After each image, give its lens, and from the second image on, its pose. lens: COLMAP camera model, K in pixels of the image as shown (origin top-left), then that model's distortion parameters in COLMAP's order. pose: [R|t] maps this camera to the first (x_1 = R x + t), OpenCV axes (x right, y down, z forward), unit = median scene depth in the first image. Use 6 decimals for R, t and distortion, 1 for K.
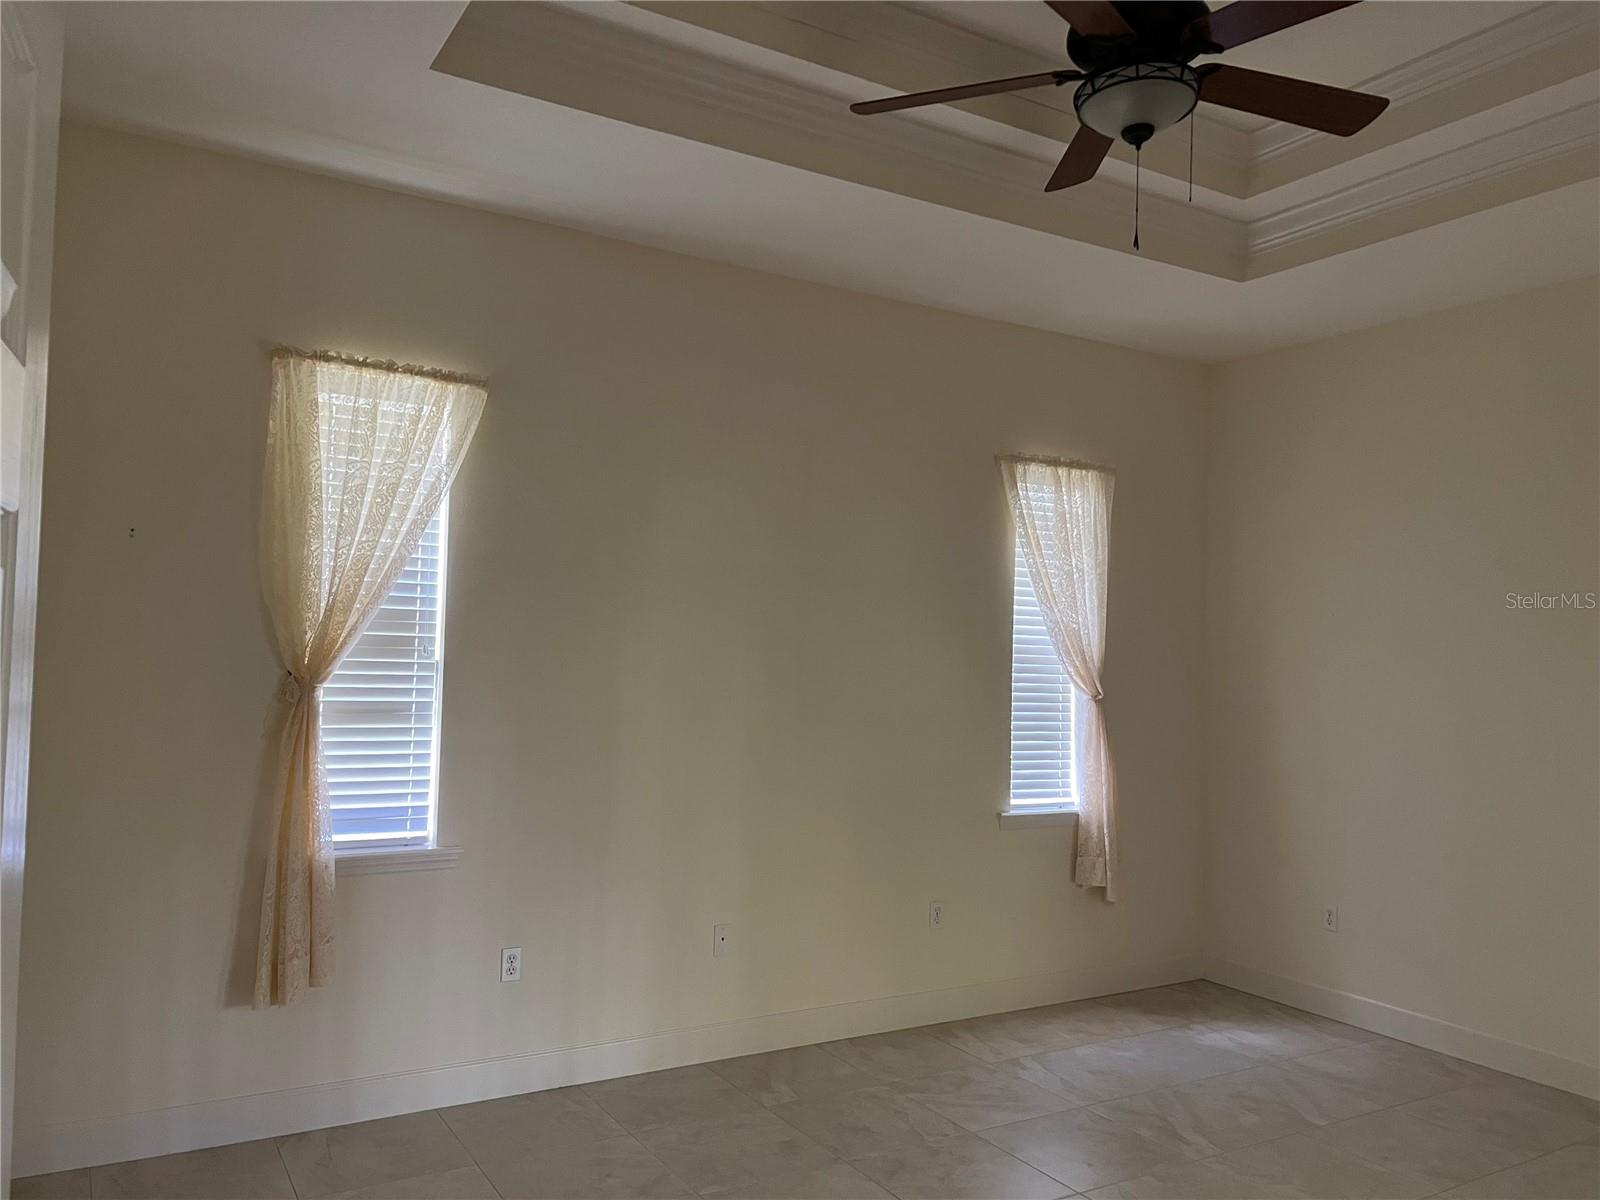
lens RADIAL K [[1208.4, 0, 797.9], [0, 1208.4, 603.9], [0, 0, 1]] dist [0.065514, -0.075373]
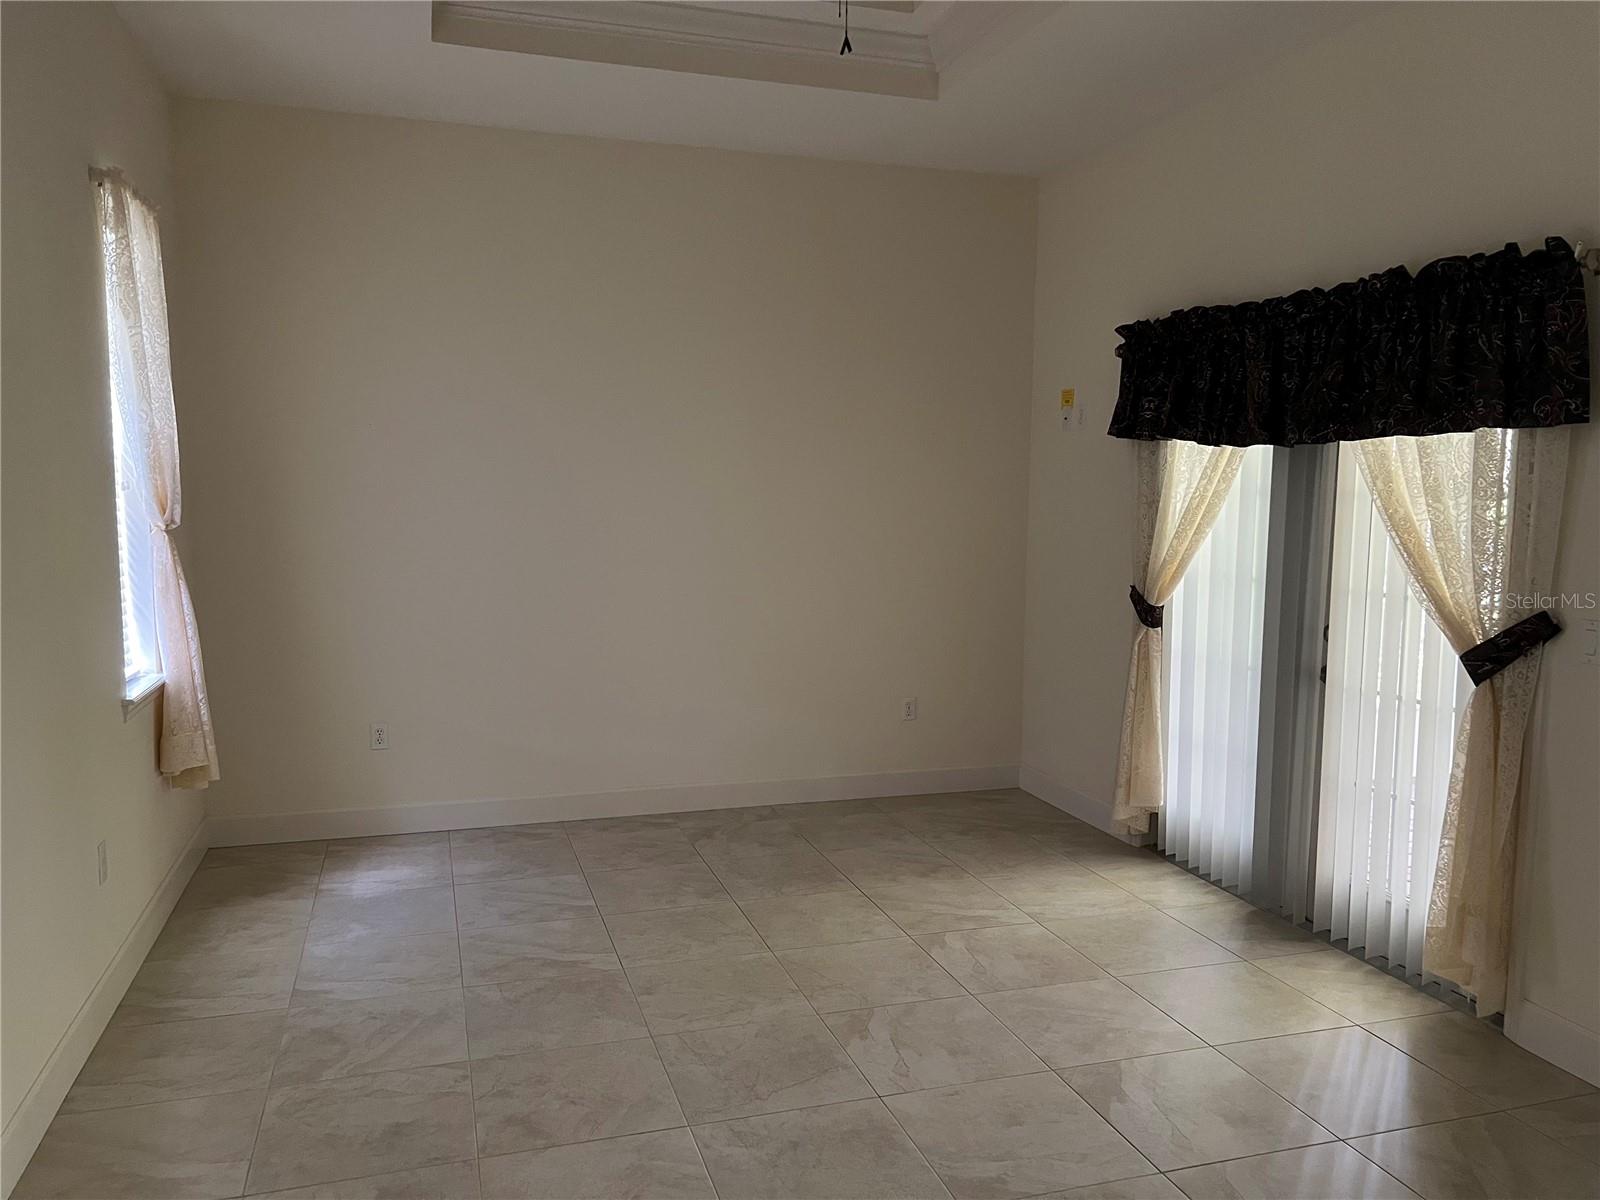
lens RADIAL K [[1208.4, 0, 796.1], [0, 1208.4, 600.9], [0, 0, 1]] dist [0.065514, -0.075373]
pose [[0.244429, -0.119111, 0.962324, -0.459940], [-0.037913, 0.990494, 0.132228, 0.007455], [-0.968926, -0.068805, 0.237590, 0.504088]]
